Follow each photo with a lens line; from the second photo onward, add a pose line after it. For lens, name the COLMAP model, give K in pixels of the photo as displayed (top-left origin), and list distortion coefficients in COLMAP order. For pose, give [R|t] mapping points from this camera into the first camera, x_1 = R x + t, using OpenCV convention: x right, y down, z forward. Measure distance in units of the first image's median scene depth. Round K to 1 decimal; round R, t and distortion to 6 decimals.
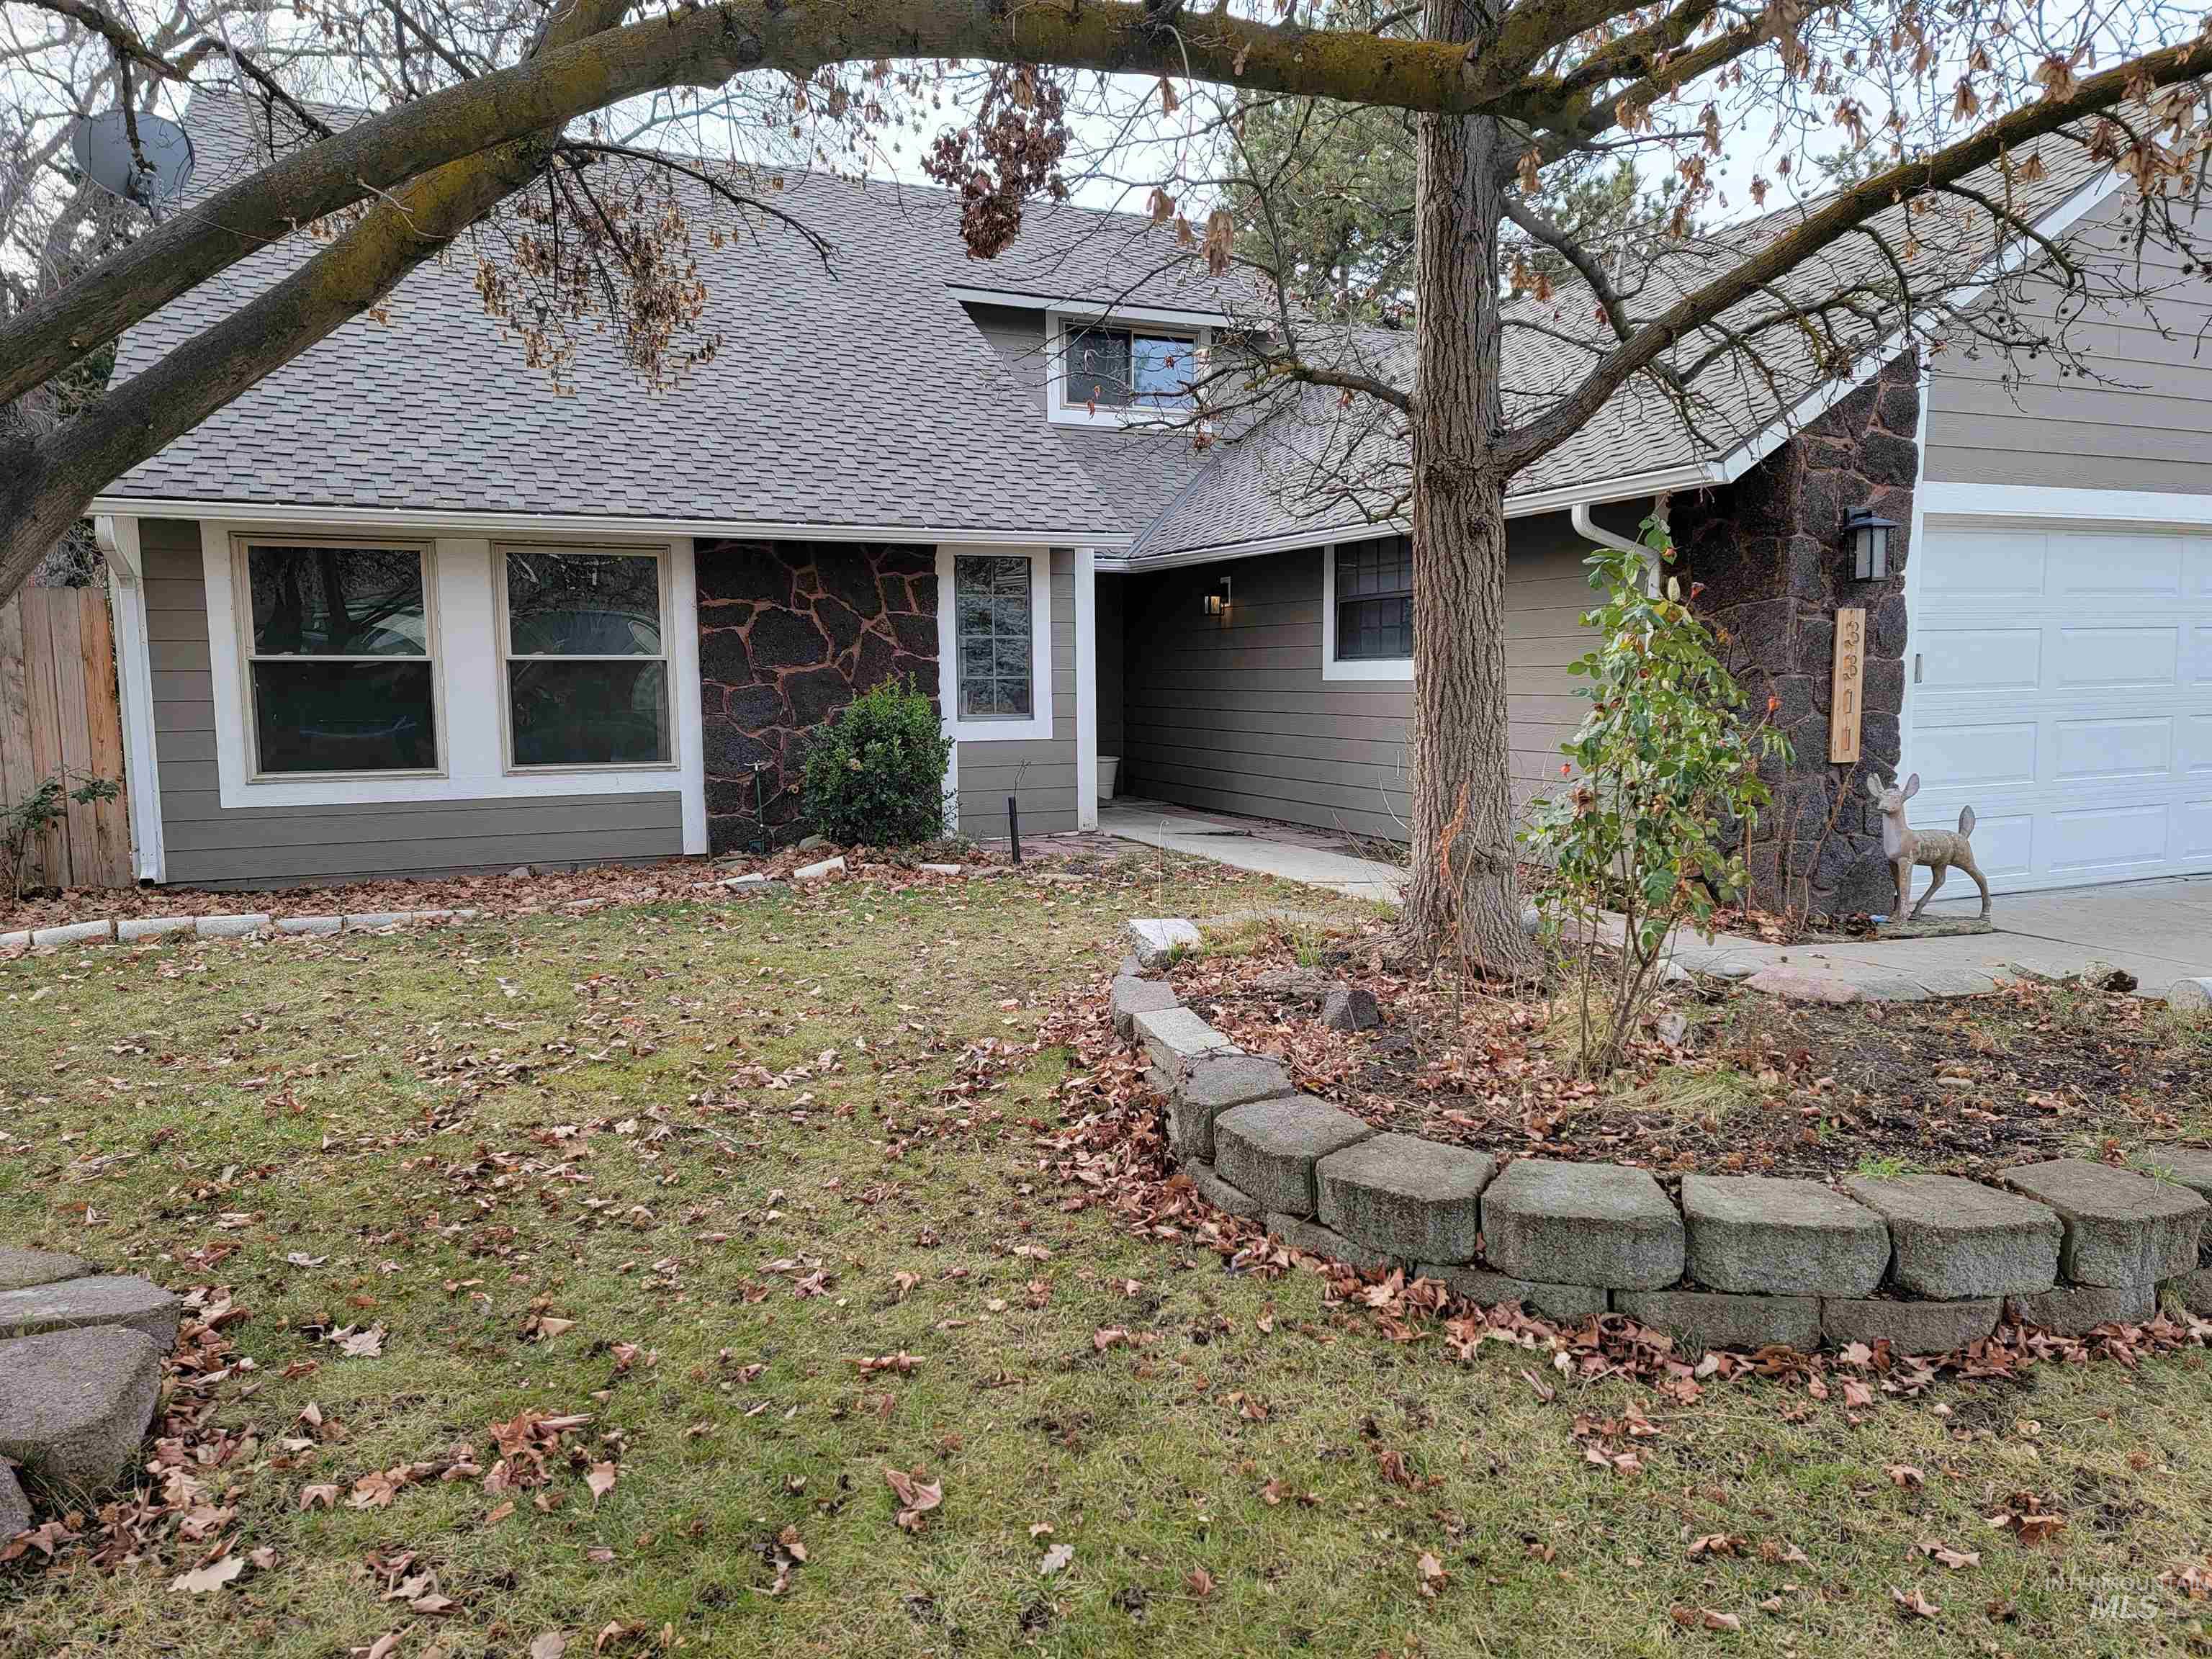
lens RADIAL K [[1525.7, 0, 1134.1], [0, 1525.7, 815.6], [0, 0, 1]] dist [0.129796, -0.166898]
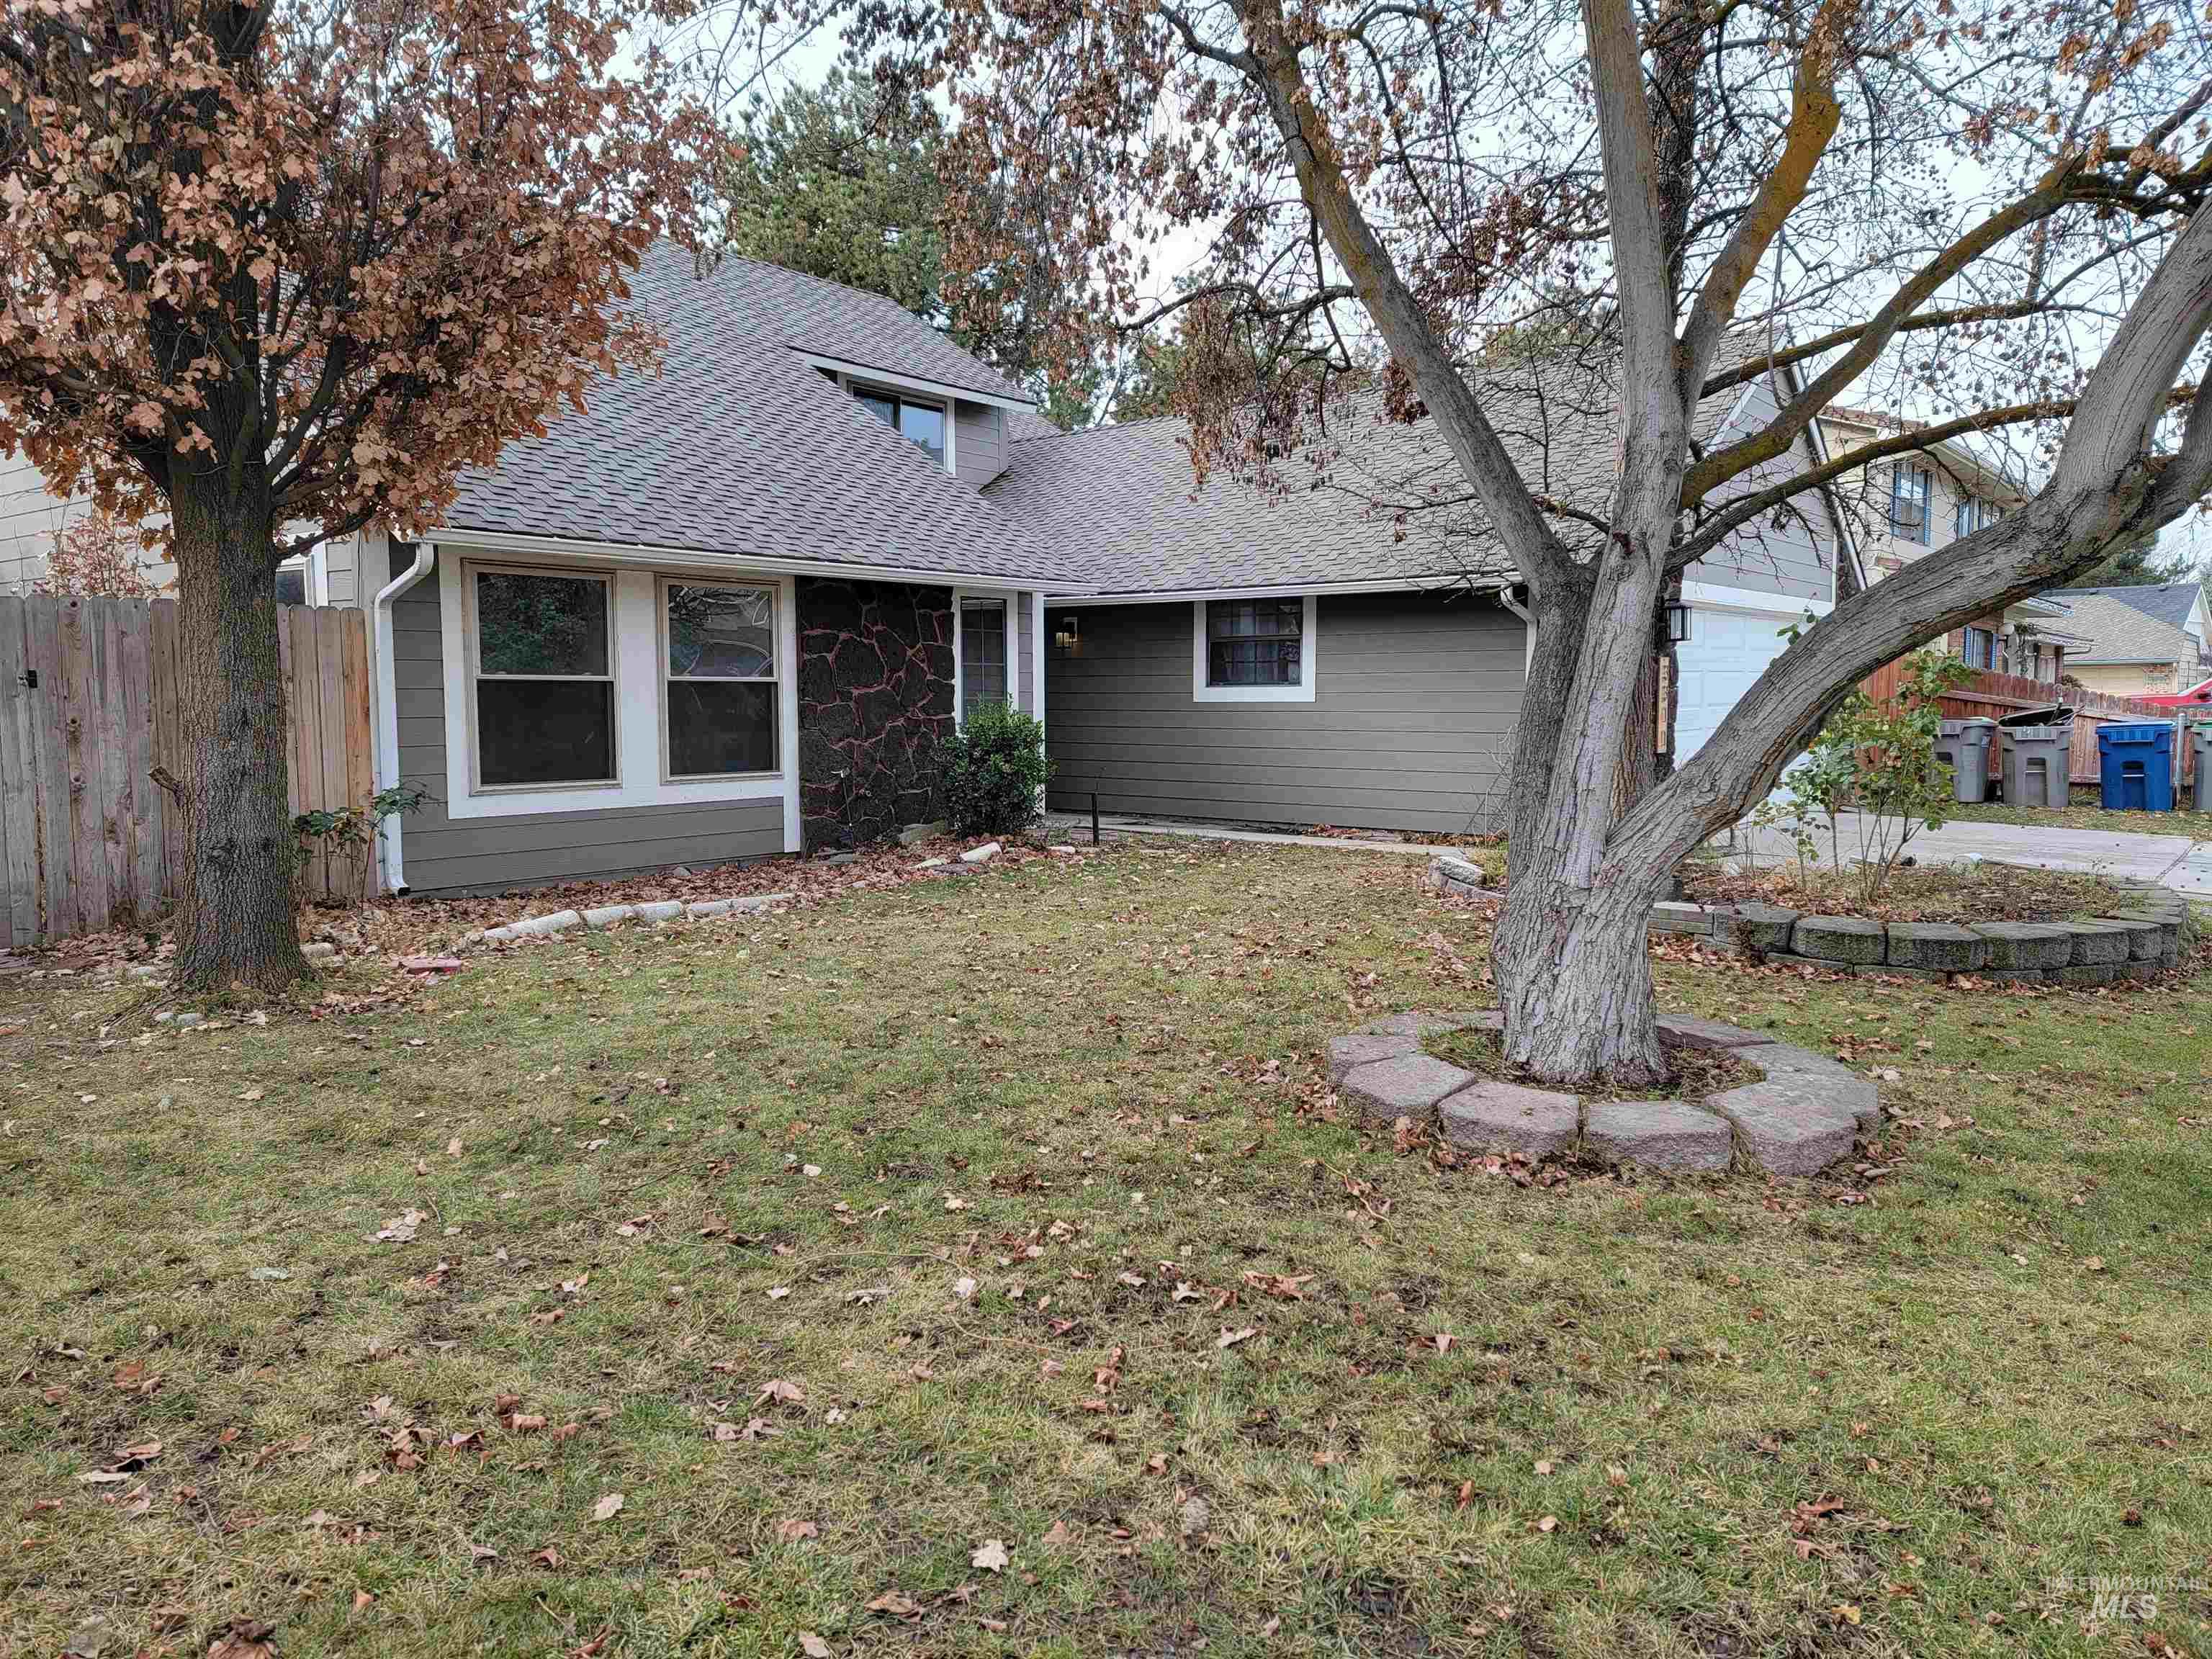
lens RADIAL K [[1525.7, 0, 1134.1], [0, 1525.7, 815.6], [0, 0, 1]] dist [0.129796, -0.166898]
pose [[0.896773, -0.029915, 0.441479, -0.583716], [0.036632, 0.999306, -0.006696, 0.015684], [-0.440973, 0.022177, 0.897246, -0.135186]]
